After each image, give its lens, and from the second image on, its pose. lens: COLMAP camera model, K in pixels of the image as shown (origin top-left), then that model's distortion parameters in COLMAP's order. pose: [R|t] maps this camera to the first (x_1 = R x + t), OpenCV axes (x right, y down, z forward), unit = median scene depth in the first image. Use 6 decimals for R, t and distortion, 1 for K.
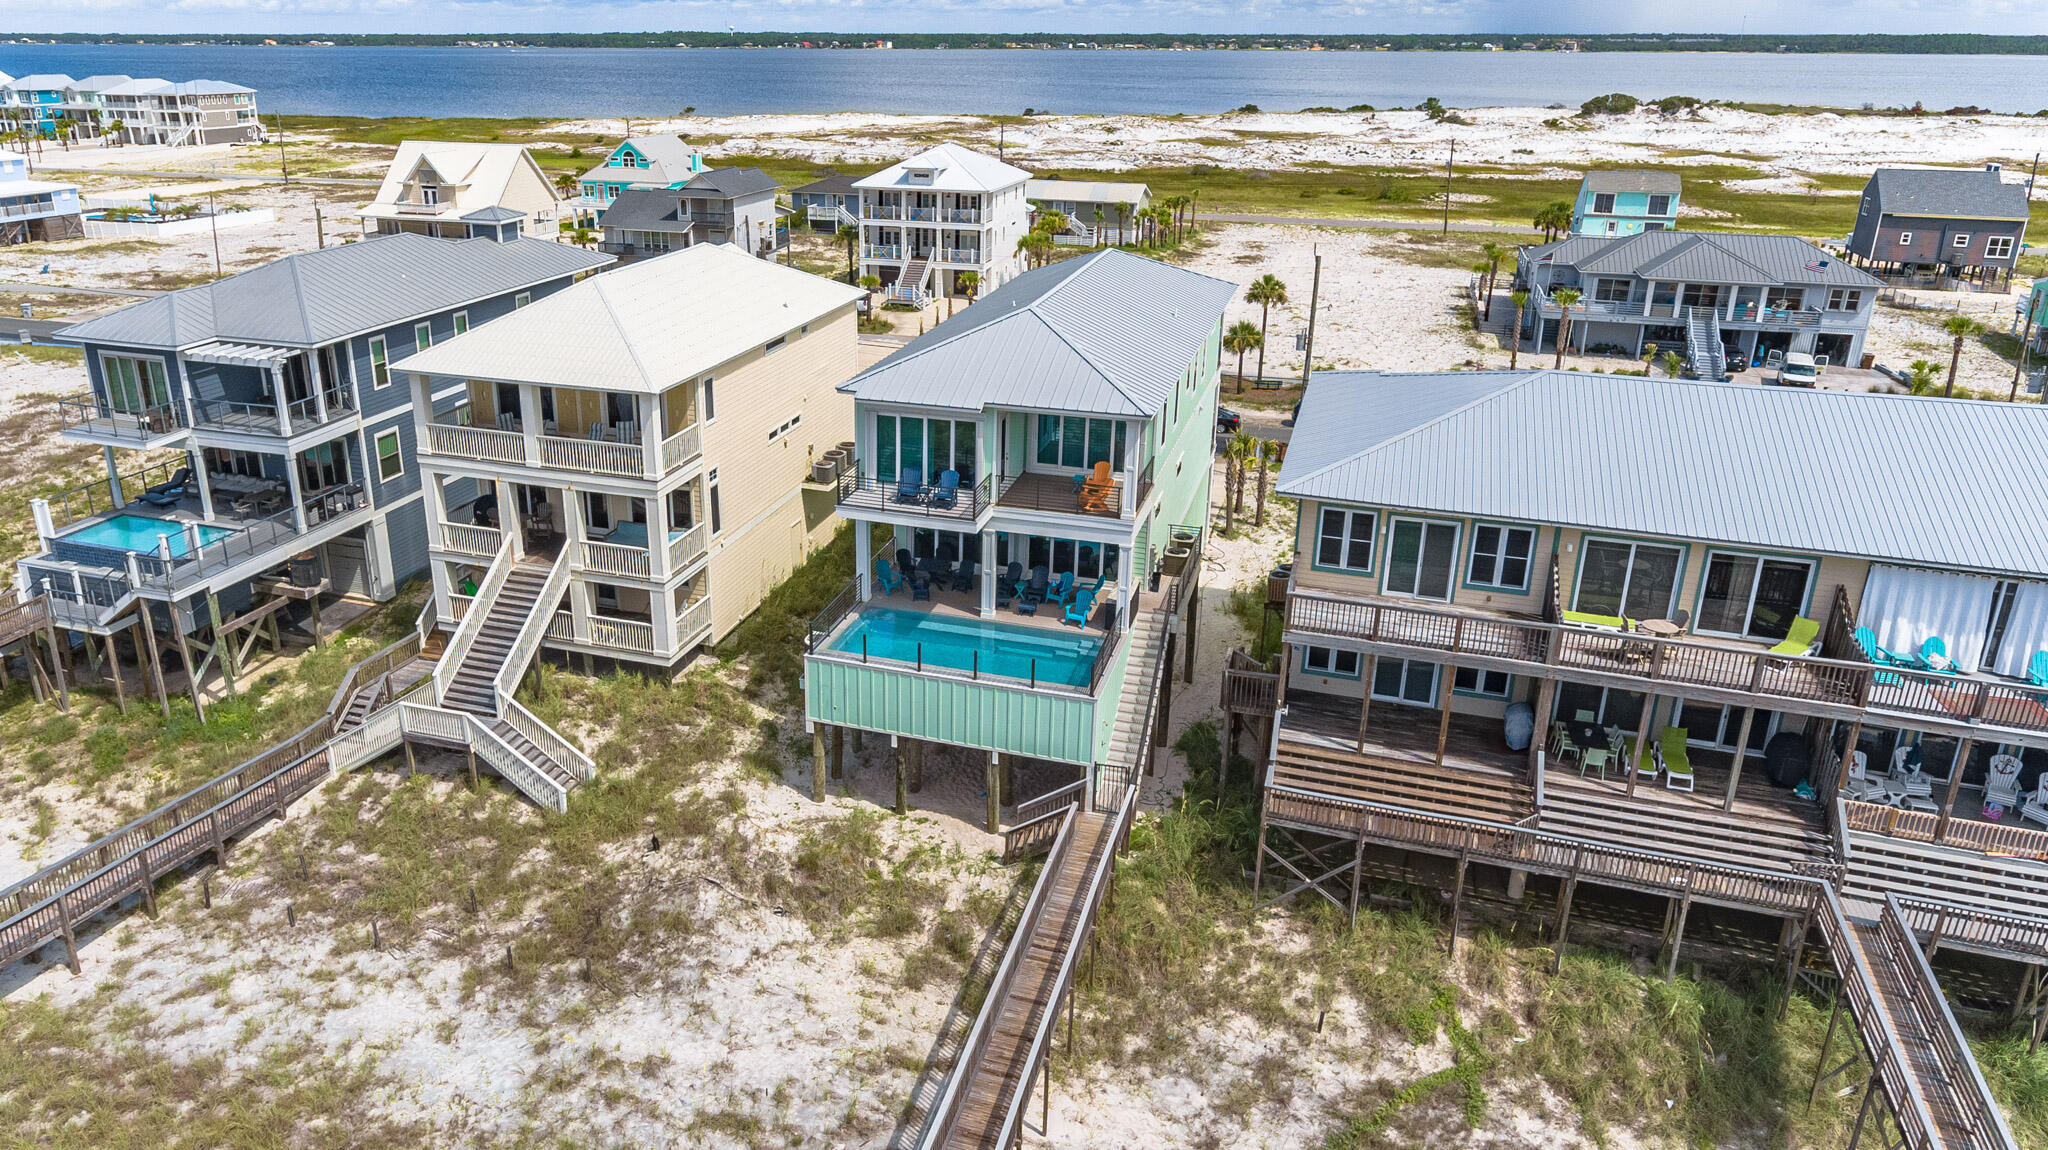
lens RADIAL K [[1370.8, 0, 915.4], [0, 1370.8, 497.3], [0, 0, 1]] dist [-0.016865, 0.035929]
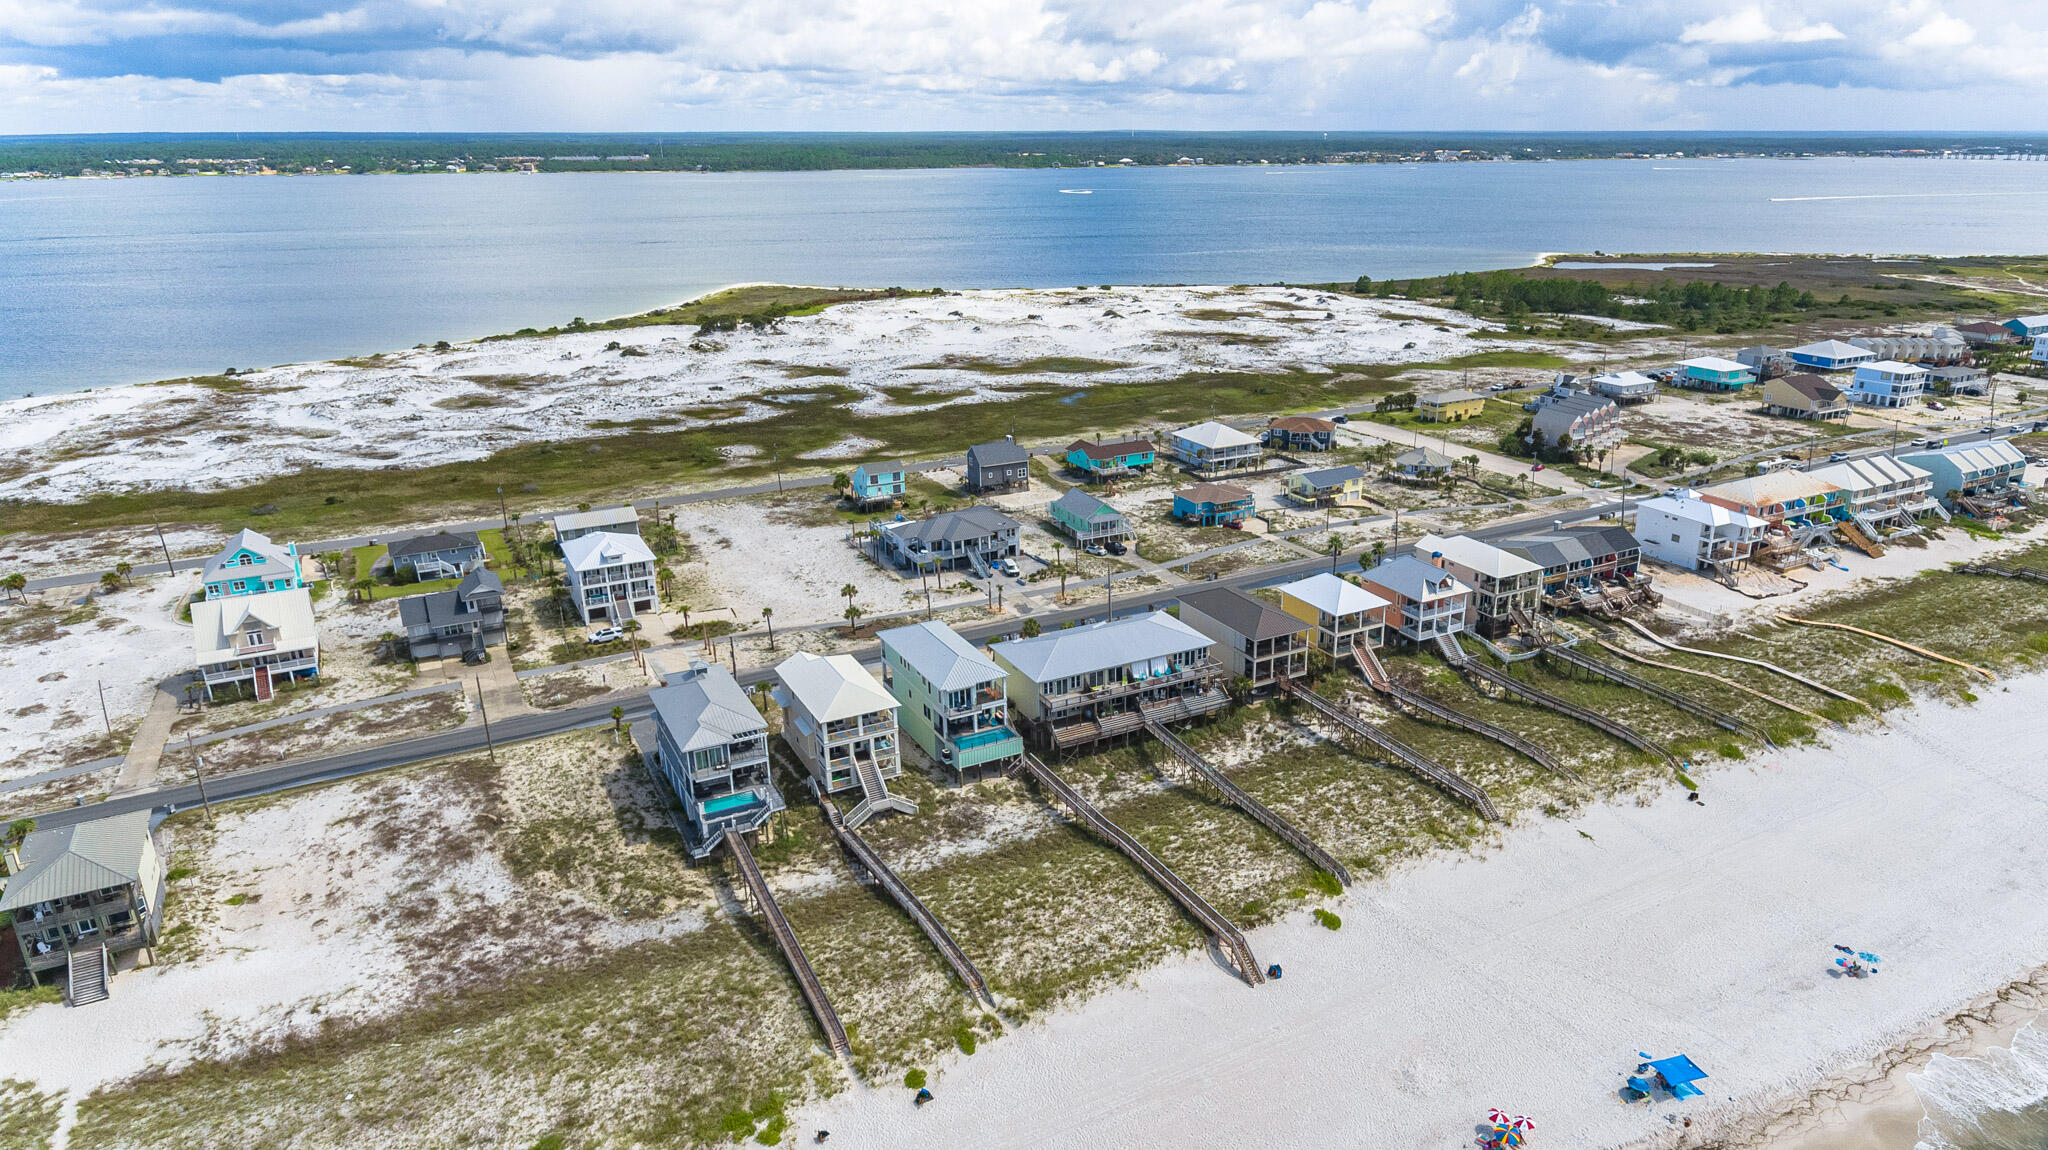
lens RADIAL K [[1284.5, 0, 1126.3], [0, 1284.5, 568.6], [0, 0, 1]] dist [-0.023776, 0.040885]
pose [[0.652353, -0.239989, 0.718916, -2.153622], [0.240087, 0.965130, 0.104322, -0.633055], [-0.718883, 0.104548, 0.687224, -1.879867]]
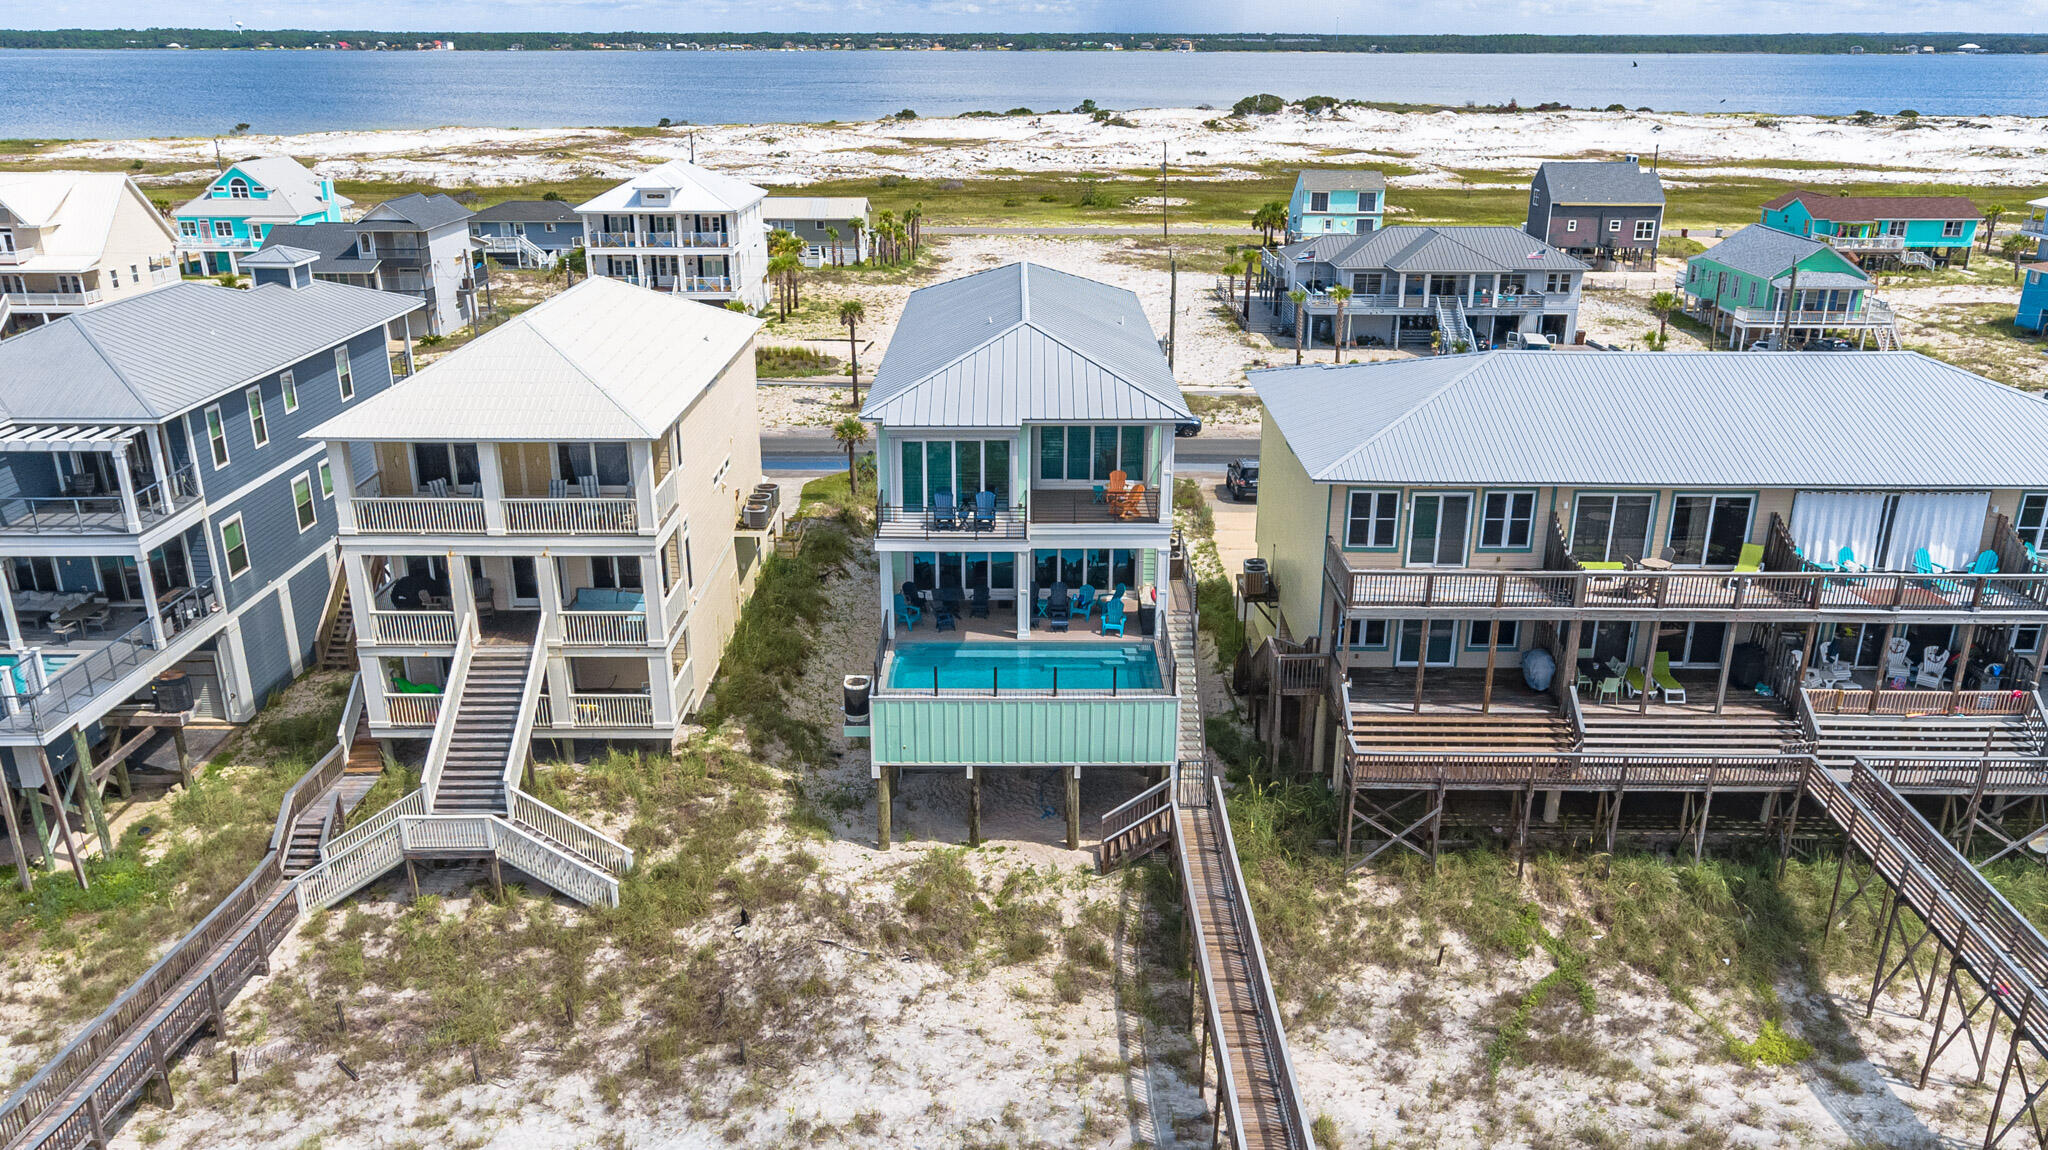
lens RADIAL K [[1519.2, 0, 1024.0], [0, 1519.2, 575.0], [0, 0, 1]] dist [-0.022723, 0.049720]
pose [[0.946538, -0.108081, 0.303949, -0.257285], [0.102856, 0.994142, 0.033201, 0.006108], [-0.305757, -0.000163, 0.952110, -0.033456]]
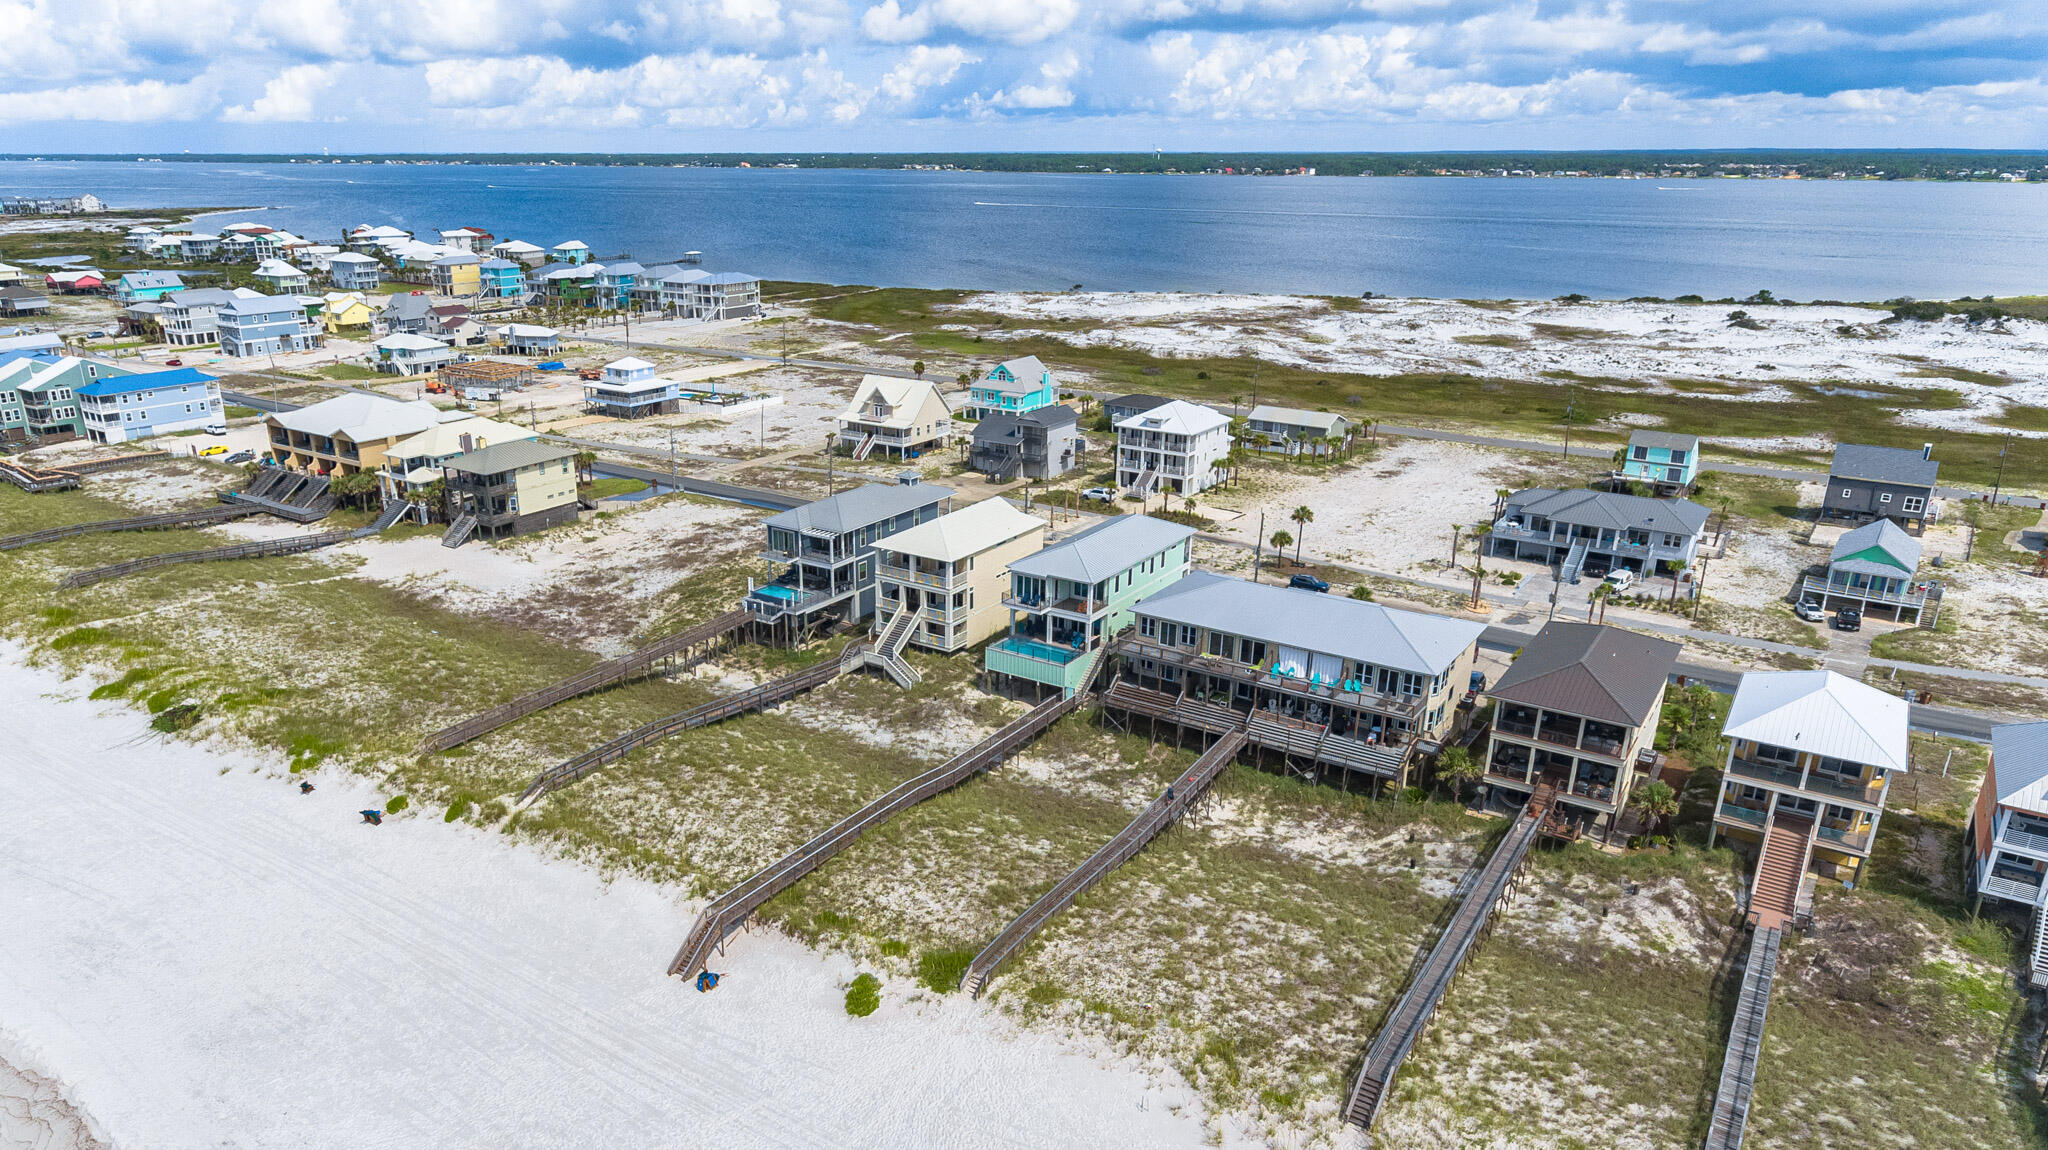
lens RADIAL K [[1342.2, 0, 956.1], [0, 1342.2, 648.1], [0, 0, 1]] dist [-0.011189, 0.016502]
pose [[0.963411, 0.096995, -0.249862, 0.569955], [-0.089094, 0.995105, 0.042764, -0.011030], [0.252787, -0.018938, 0.967337, -1.843117]]
